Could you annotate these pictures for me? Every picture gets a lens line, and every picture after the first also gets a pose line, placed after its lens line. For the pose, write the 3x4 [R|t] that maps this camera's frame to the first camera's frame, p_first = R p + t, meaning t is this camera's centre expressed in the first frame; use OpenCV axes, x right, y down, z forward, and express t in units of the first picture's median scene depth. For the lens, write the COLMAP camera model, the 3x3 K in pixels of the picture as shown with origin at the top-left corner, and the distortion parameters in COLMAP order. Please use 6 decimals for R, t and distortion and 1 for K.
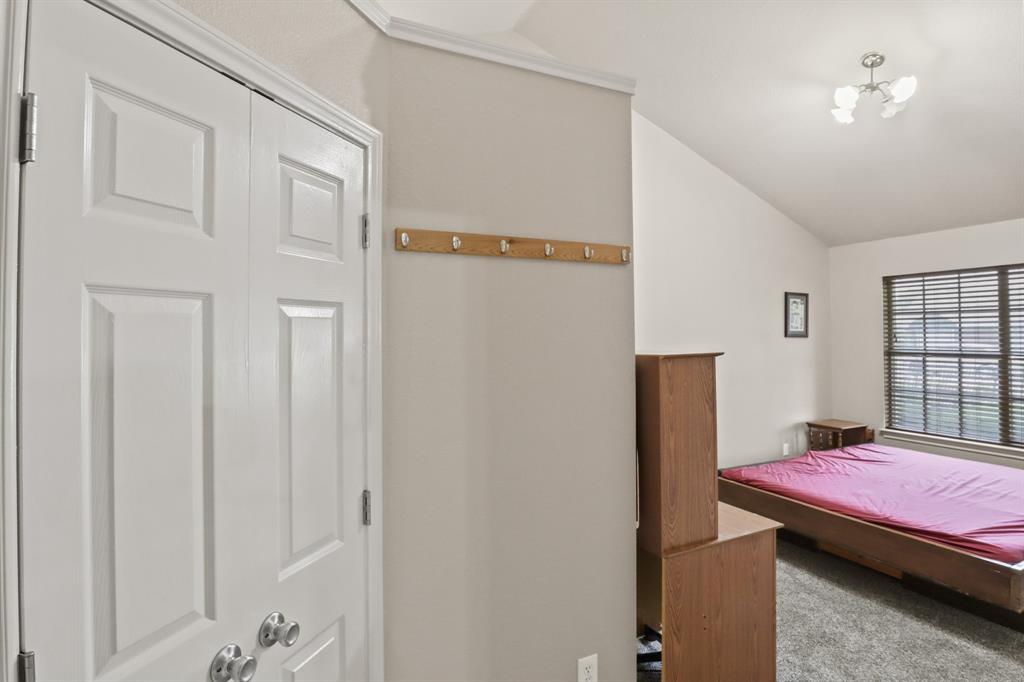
lens RADIAL K [[522.1, 0, 512.4], [0, 522.1, 320.9], [0, 0, 1]] dist [-0.036645, 0.007960]
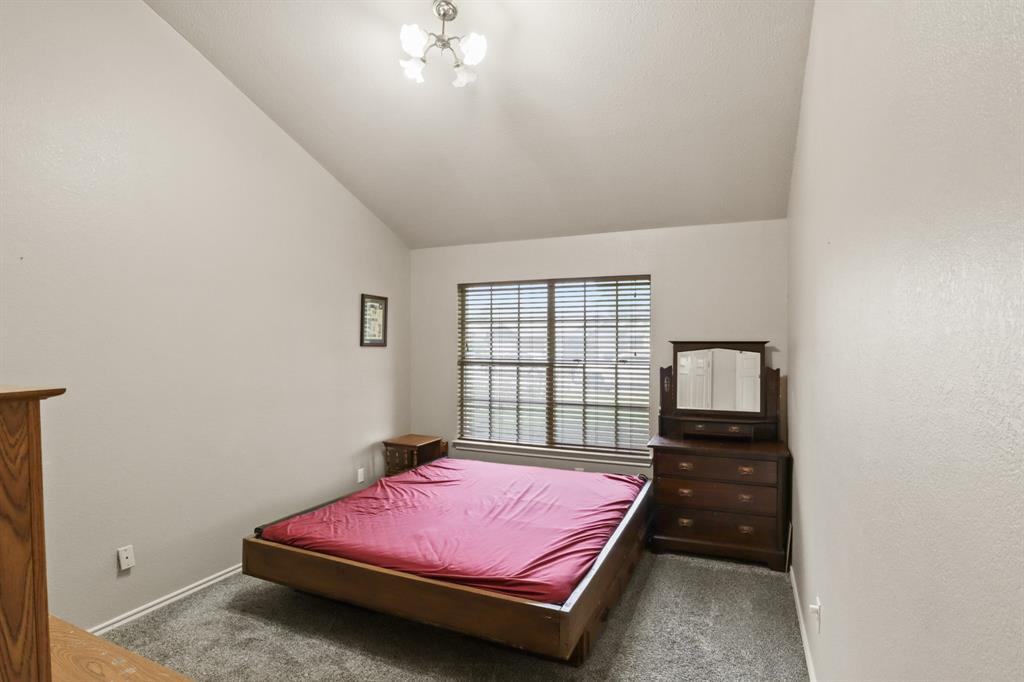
lens RADIAL K [[522.1, 0, 512.4], [0, 522.1, 320.9], [0, 0, 1]] dist [-0.036645, 0.007960]
pose [[0.759861, 0.030396, 0.649375, 0.180307], [-0.020309, 0.999529, -0.023022, 0.004740], [-0.649768, 0.004306, 0.760120, 0.204355]]
